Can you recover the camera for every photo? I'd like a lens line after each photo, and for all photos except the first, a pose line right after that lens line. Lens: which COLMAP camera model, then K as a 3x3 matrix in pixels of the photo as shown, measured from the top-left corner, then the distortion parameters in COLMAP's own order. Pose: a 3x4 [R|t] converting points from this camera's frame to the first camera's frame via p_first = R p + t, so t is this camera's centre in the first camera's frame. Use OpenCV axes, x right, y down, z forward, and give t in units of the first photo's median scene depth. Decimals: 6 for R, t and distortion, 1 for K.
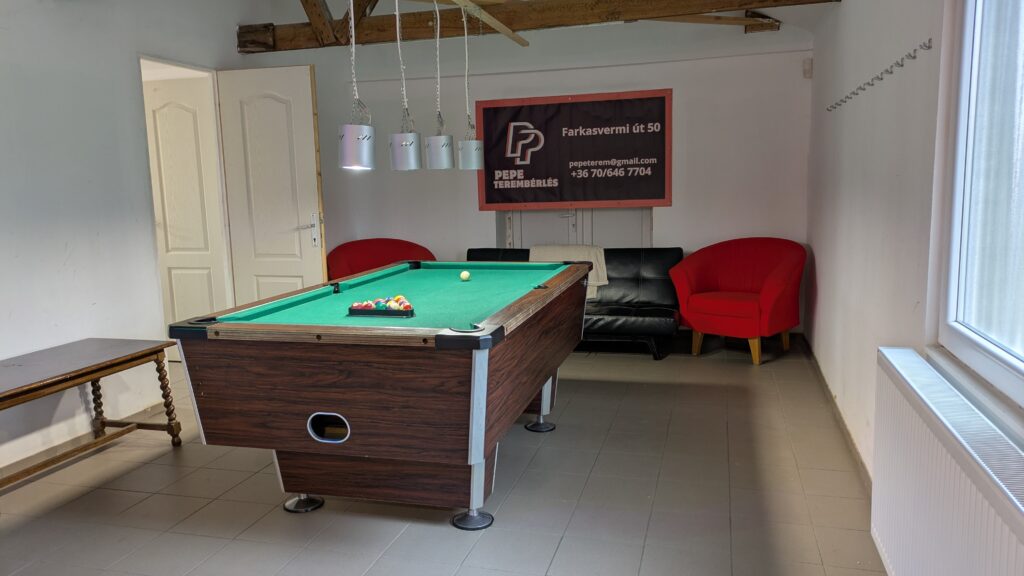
lens RADIAL K [[764.2, 0, 511.2], [0, 764.2, 291.4], [0, 0, 1]] dist [0.066843, -0.085506]
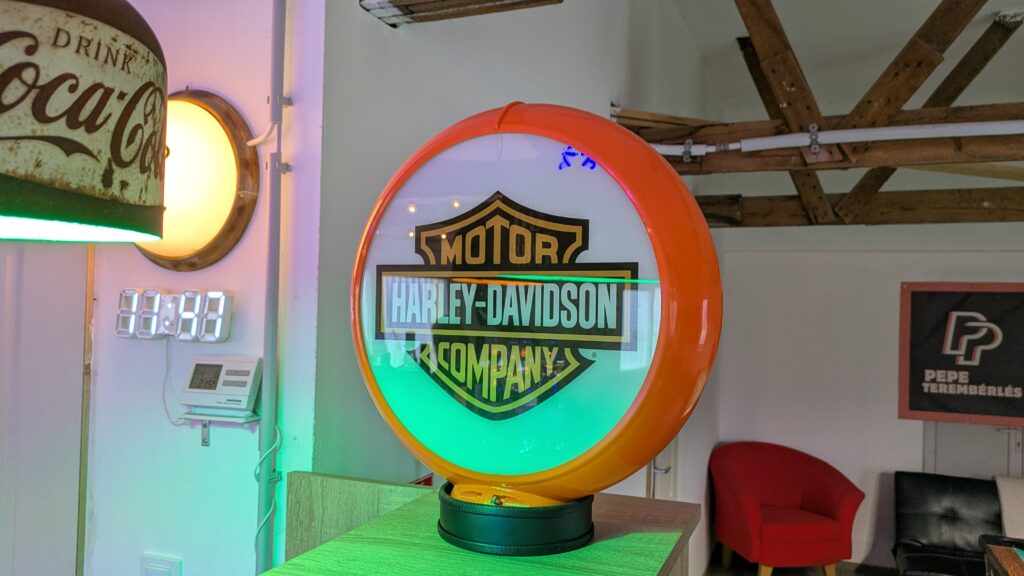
lens RADIAL K [[764.2, 0, 511.2], [0, 764.2, 291.4], [0, 0, 1]] dist [0.066843, -0.085506]
pose [[0.990992, 0.051424, -0.123656, -0.401490], [-0.070306, 0.985637, -0.153547, -0.098615], [0.113983, 0.160858, 0.980374, 0.187862]]
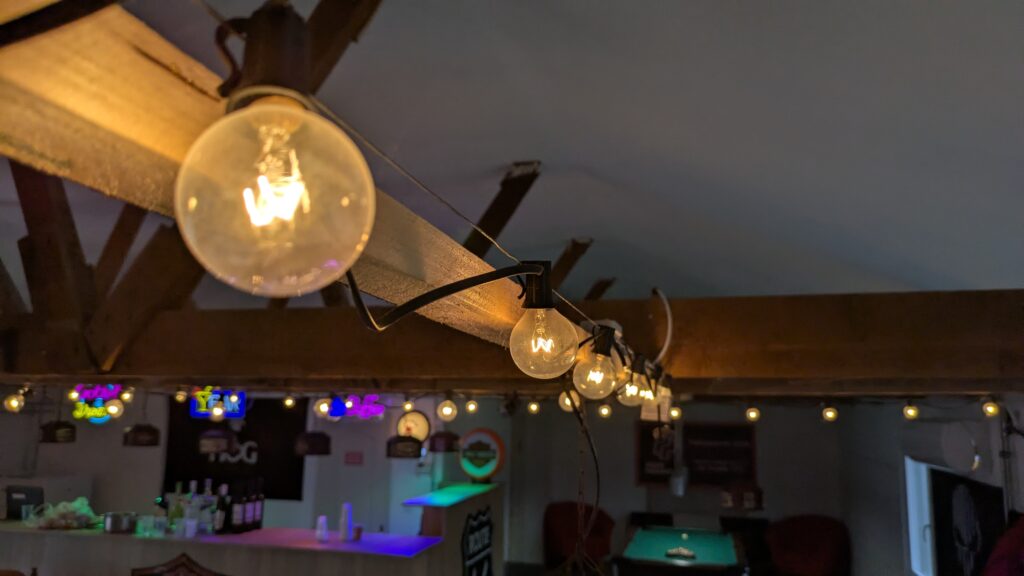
lens RADIAL K [[764.2, 0, 511.2], [0, 764.2, 291.4], [0, 0, 1]] dist [0.066843, -0.085506]
pose [[0.998990, 0.044457, 0.006538, -0.392548], [-0.040691, 0.956741, -0.288082, -0.024427], [-0.019063, 0.287525, 0.957583, -0.797077]]
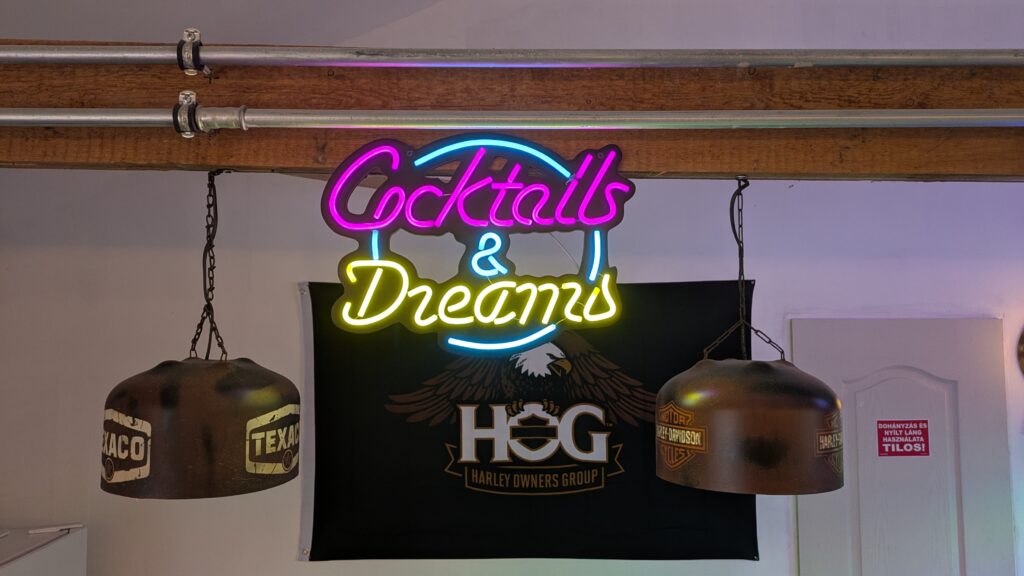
lens RADIAL K [[764.2, 0, 511.2], [0, 764.2, 291.4], [0, 0, 1]] dist [0.066843, -0.085506]
pose [[0.956383, 0.038709, 0.289540, -0.966302], [0.021303, 0.979300, -0.201289, -0.108579], [-0.291338, 0.198678, 0.935761, 0.050891]]
